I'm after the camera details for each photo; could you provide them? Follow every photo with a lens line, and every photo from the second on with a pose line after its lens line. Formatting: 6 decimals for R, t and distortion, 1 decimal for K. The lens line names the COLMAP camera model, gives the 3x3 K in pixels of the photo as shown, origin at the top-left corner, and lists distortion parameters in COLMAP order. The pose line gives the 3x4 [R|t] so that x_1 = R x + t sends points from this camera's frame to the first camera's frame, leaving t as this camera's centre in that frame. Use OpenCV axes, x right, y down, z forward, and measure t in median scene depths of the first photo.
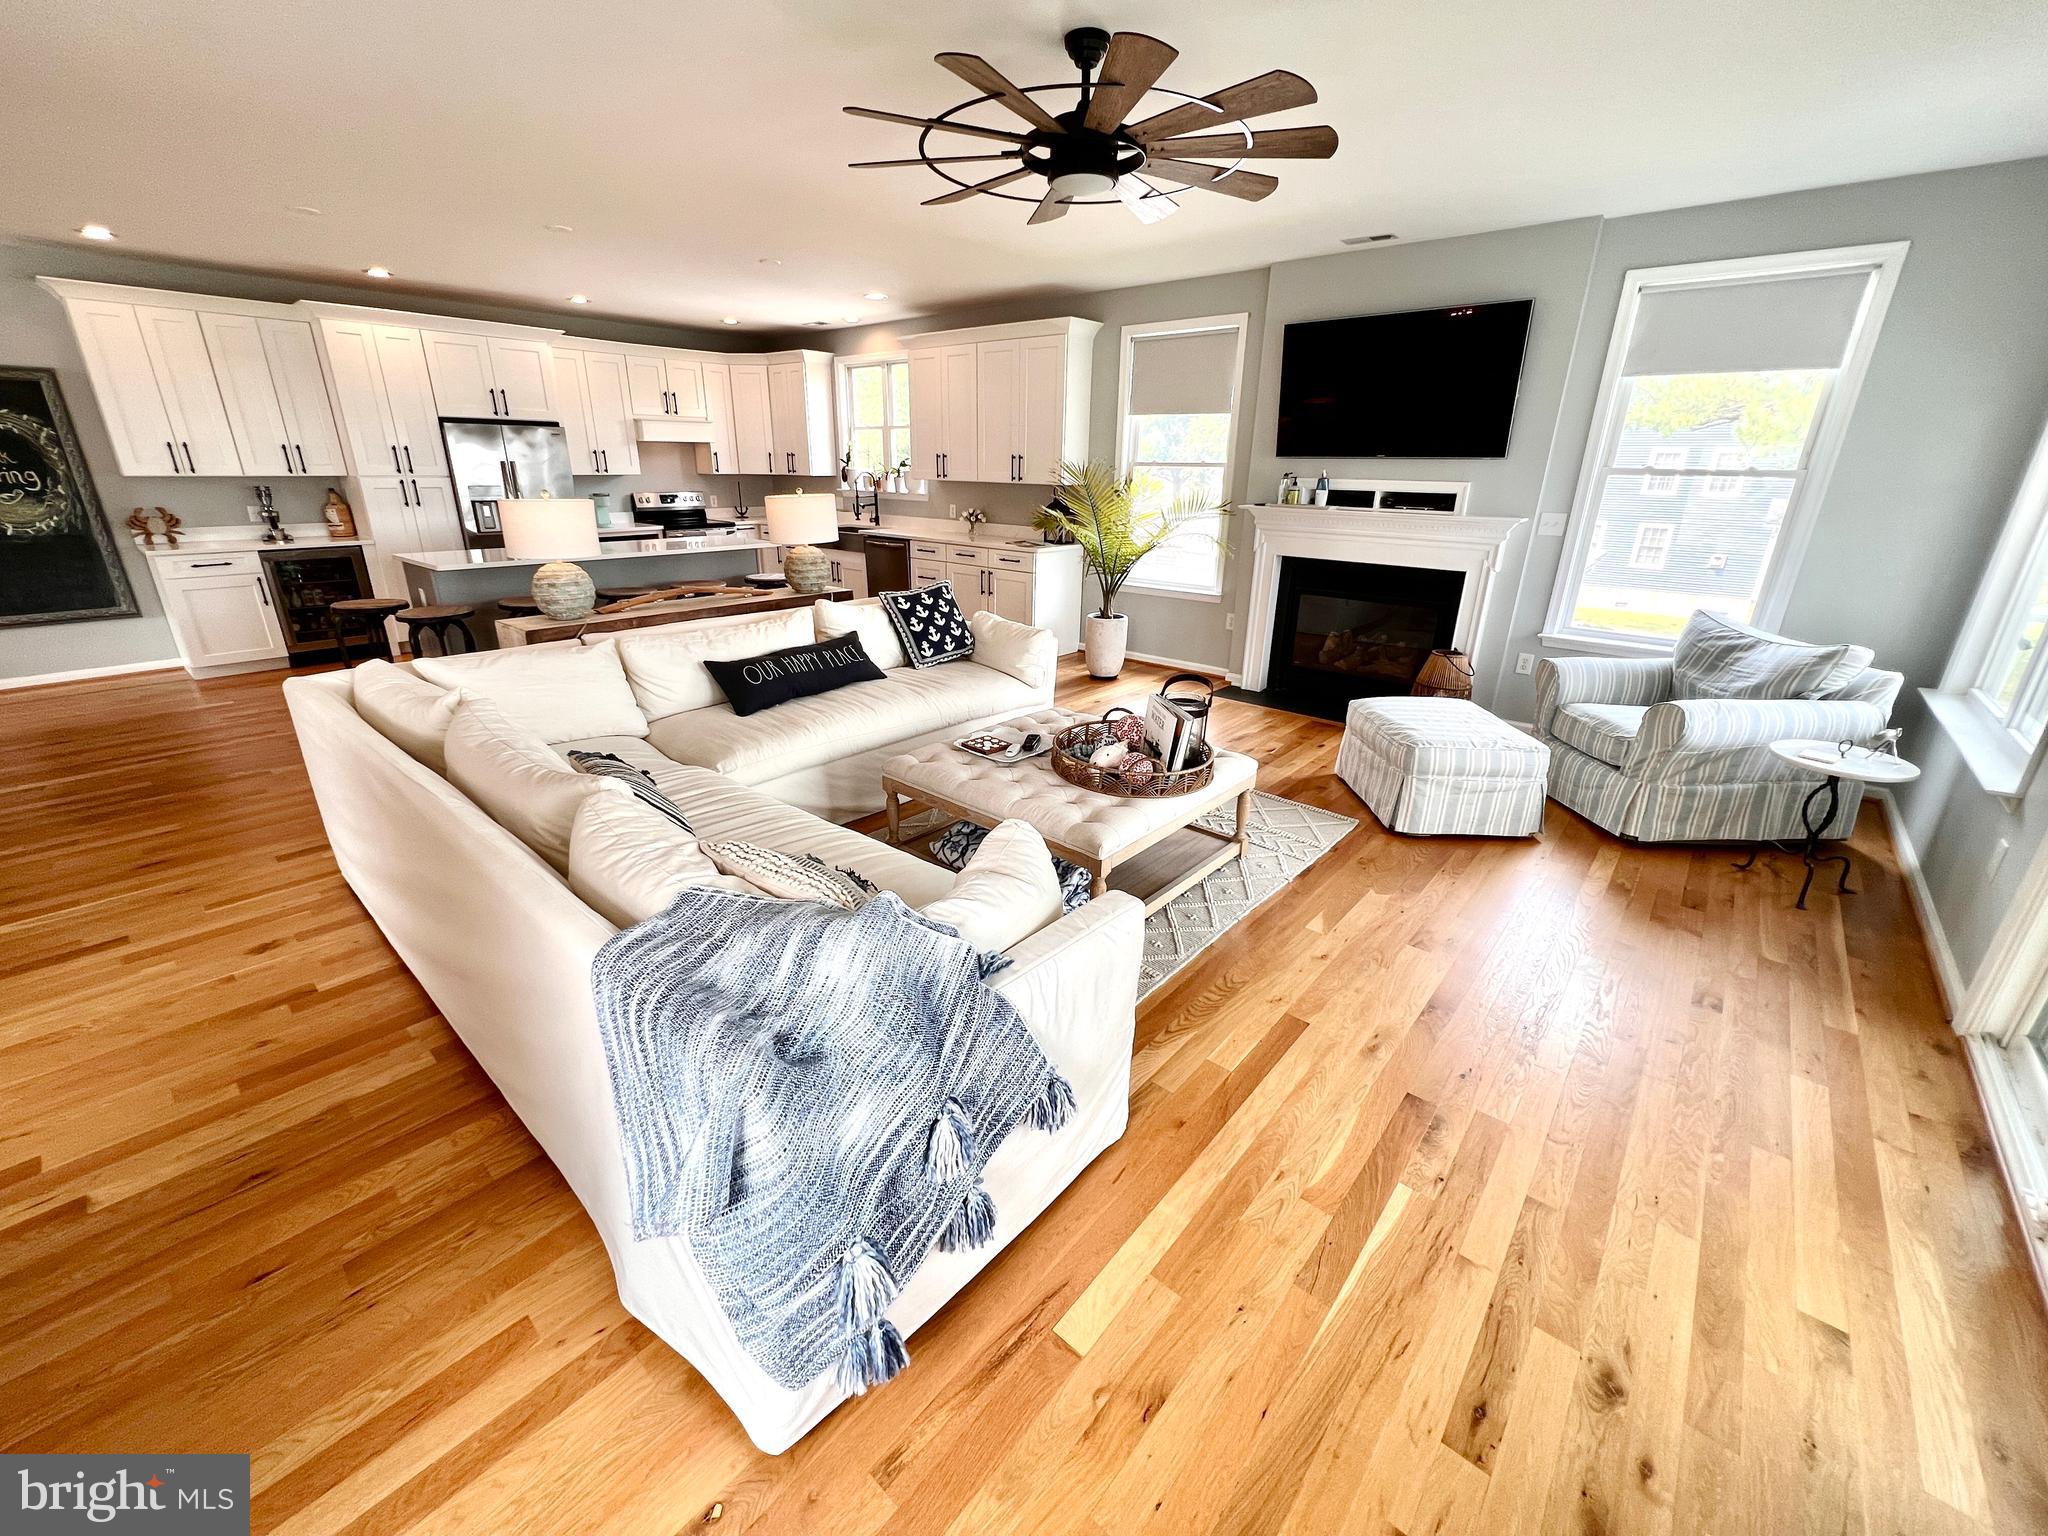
lens RADIAL K [[820.7, 0, 1011.9], [0, 820.7, 762.5], [0, 0, 1]] dist [-0.005426, 0.001671]
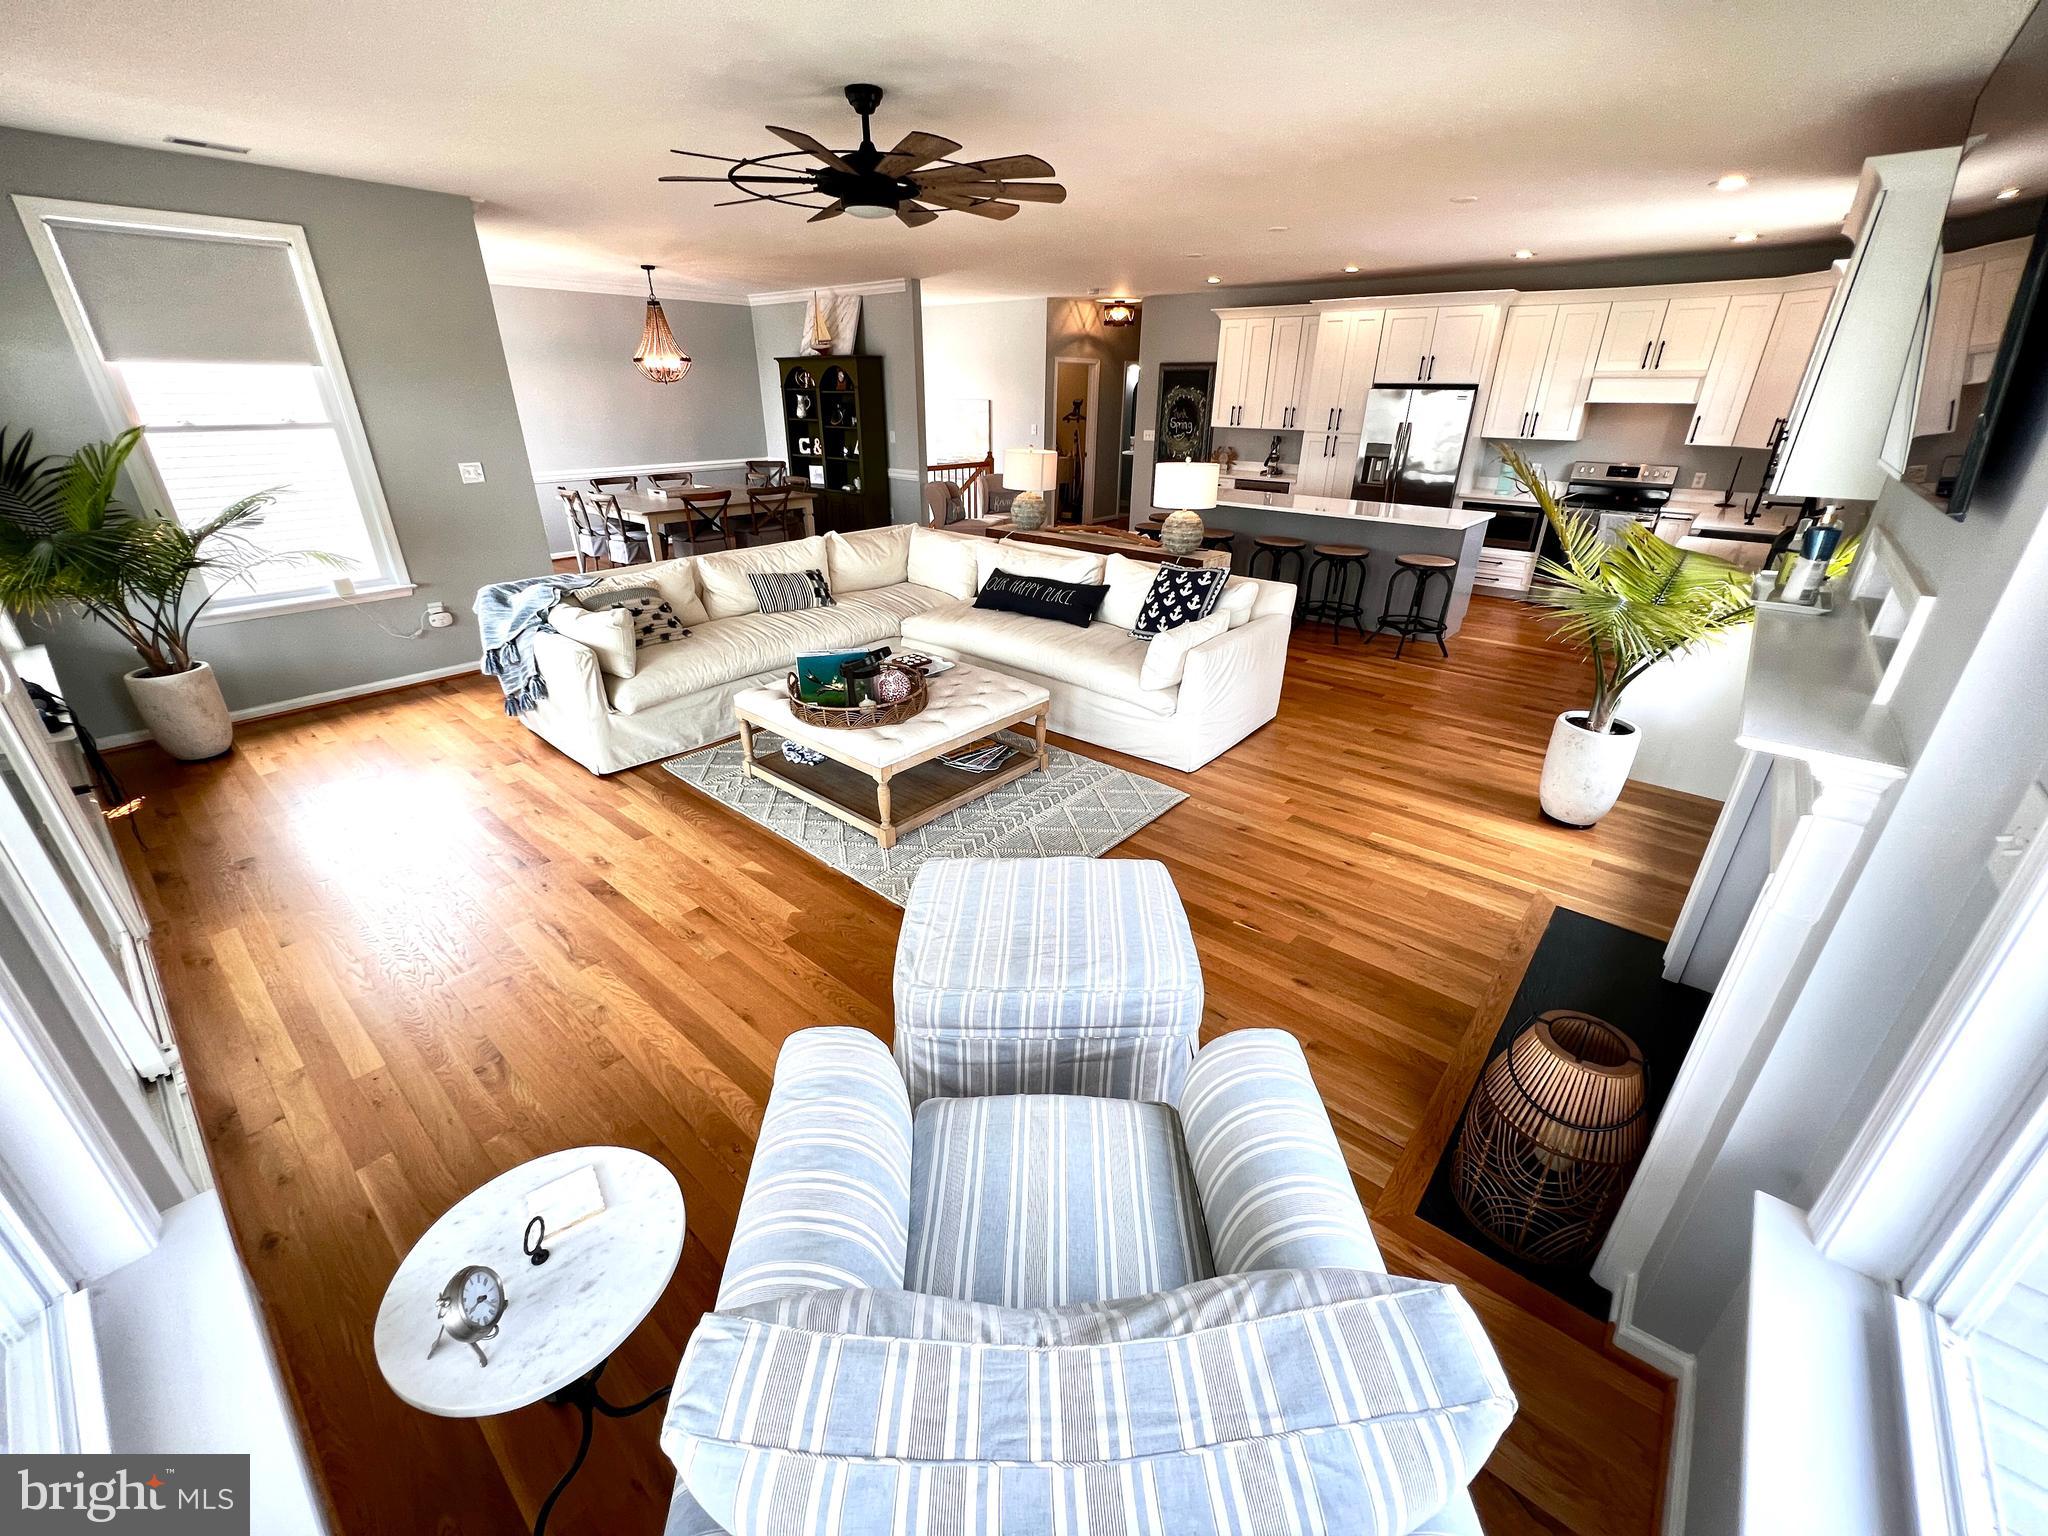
lens RADIAL K [[820.7, 0, 1021.2], [0, 820.7, 760.5], [0, 0, 1]] dist [-0.005426, 0.001671]
pose [[0.012317, 0.401248, -0.915887, 0.725667], [-0.350845, 0.859457, 0.371808, -0.254829], [0.936353, 0.316755, 0.151362, 0.608882]]
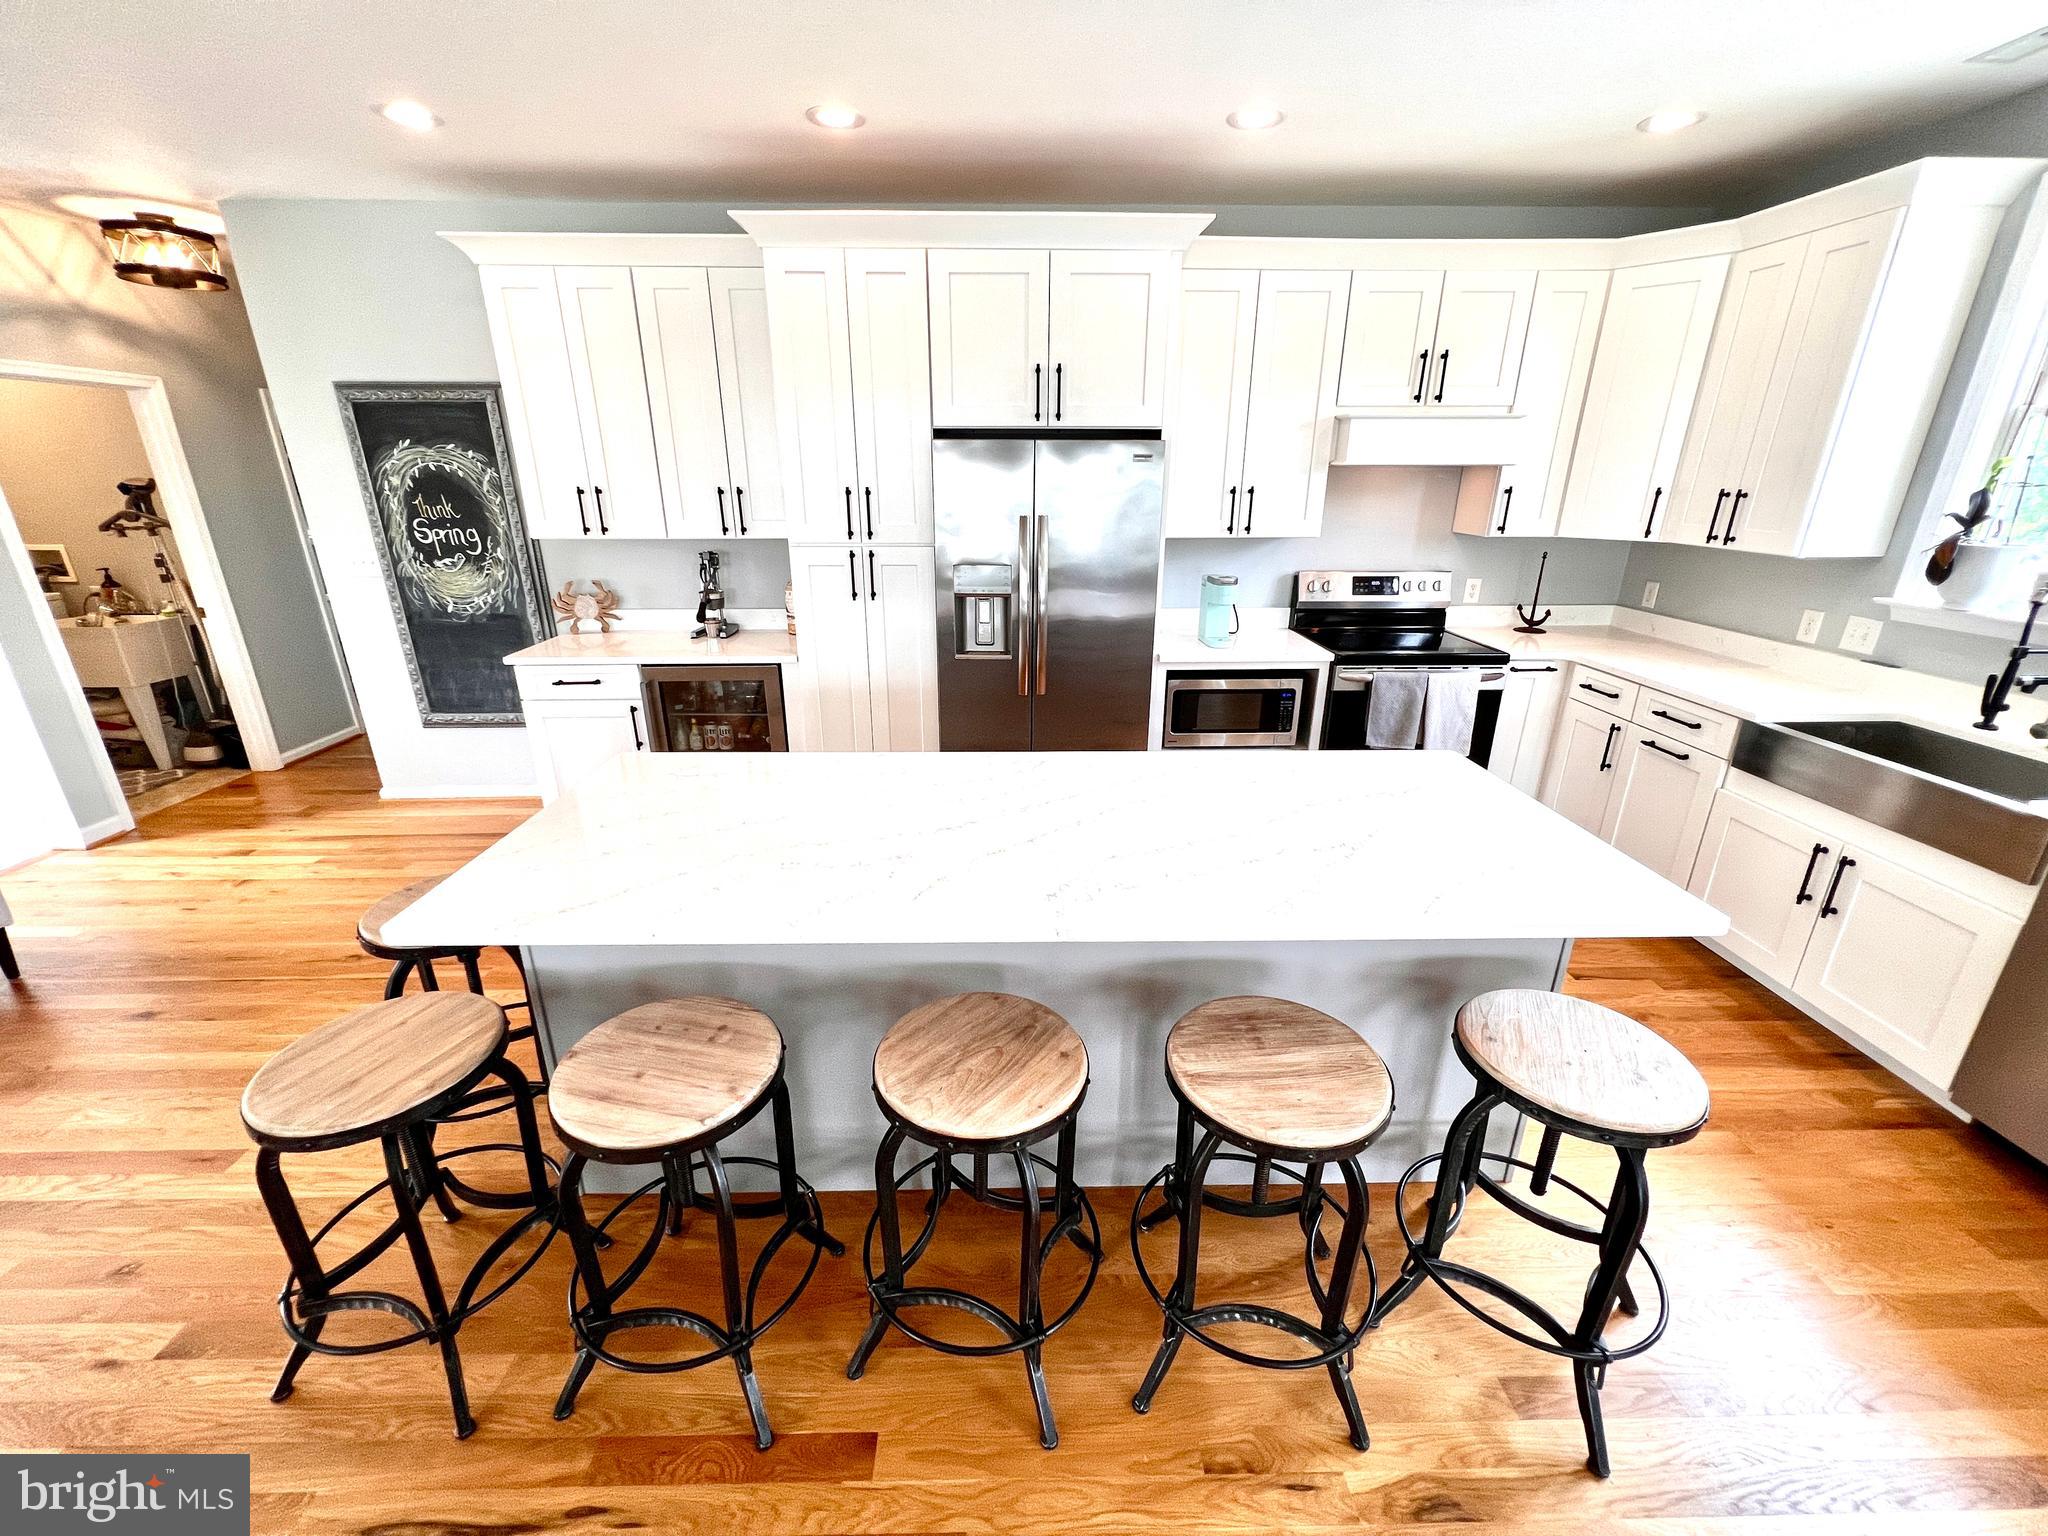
lens RADIAL K [[820.7, 0, 1016.3], [0, 820.7, 767.3], [0, 0, 1]] dist [-0.005426, 0.001671]
pose [[0.673628, 0.240871, -0.698717, -0.315735], [-0.245993, 0.964569, 0.095359, -0.336655], [0.696931, 0.107643, 0.709014, 0.835706]]
